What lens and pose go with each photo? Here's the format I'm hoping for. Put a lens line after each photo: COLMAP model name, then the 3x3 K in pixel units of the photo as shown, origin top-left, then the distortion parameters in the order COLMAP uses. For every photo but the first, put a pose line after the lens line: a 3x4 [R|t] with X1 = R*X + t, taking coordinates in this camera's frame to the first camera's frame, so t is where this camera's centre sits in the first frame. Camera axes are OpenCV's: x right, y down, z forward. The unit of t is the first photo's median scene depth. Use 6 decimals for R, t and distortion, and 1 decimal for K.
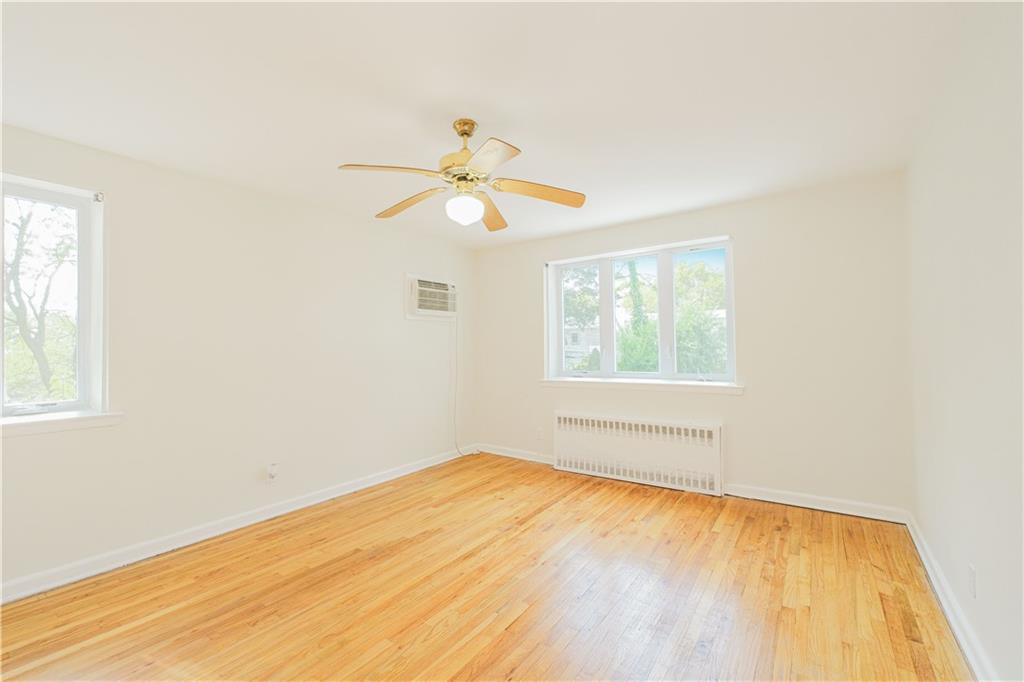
lens RADIAL K [[435.9, 0, 513.6], [0, 435.9, 338.7], [0, 0, 1]] dist [-0.000187, -0.001627]
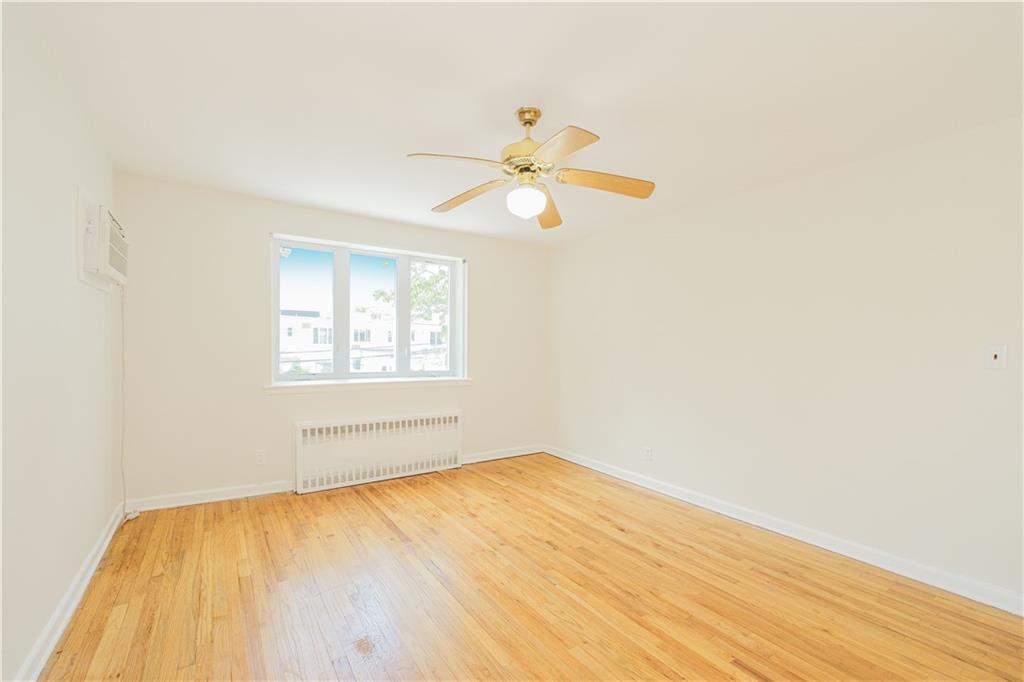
lens RADIAL K [[435.9, 0, 518.7], [0, 435.9, 344.6], [0, 0, 1]] dist [-0.000187, -0.001627]
pose [[0.353545, 0.021794, 0.935163, -0.641710], [-0.035590, 0.999318, -0.009833, 0.014964], [-0.934740, -0.029806, 0.354080, 0.402437]]
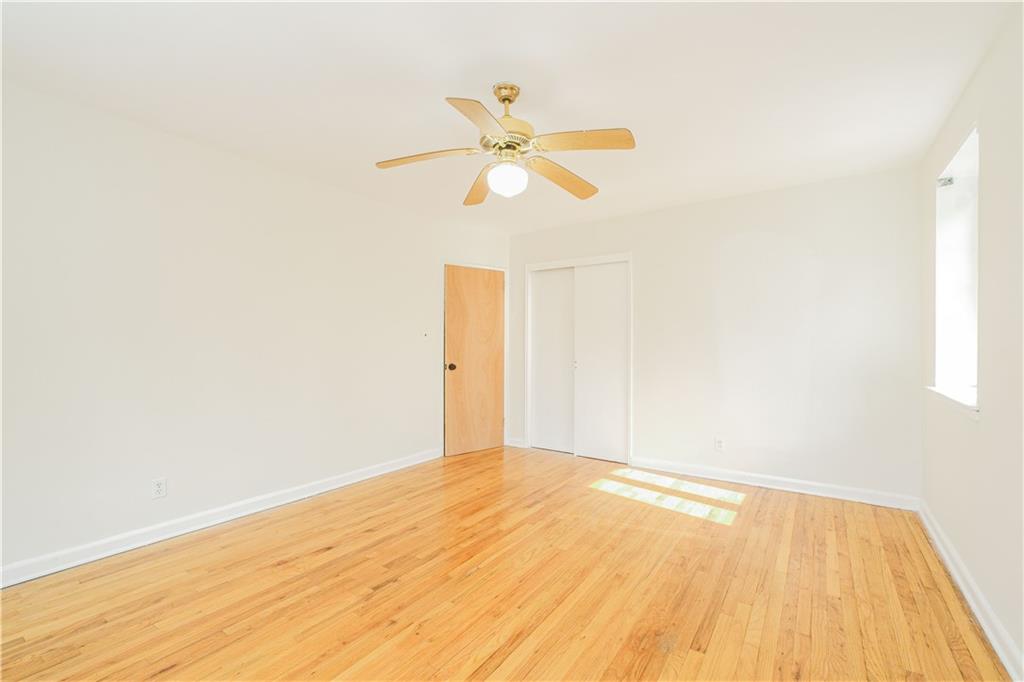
lens RADIAL K [[435.9, 0, 514.4], [0, 435.9, 339.1], [0, 0, 1]] dist [-0.000187, -0.001627]
pose [[-0.999957, 0.008195, 0.004292, -0.077123], [0.008095, 0.999708, -0.022765, 0.044054], [-0.004477, -0.022729, -0.999732, 1.196919]]
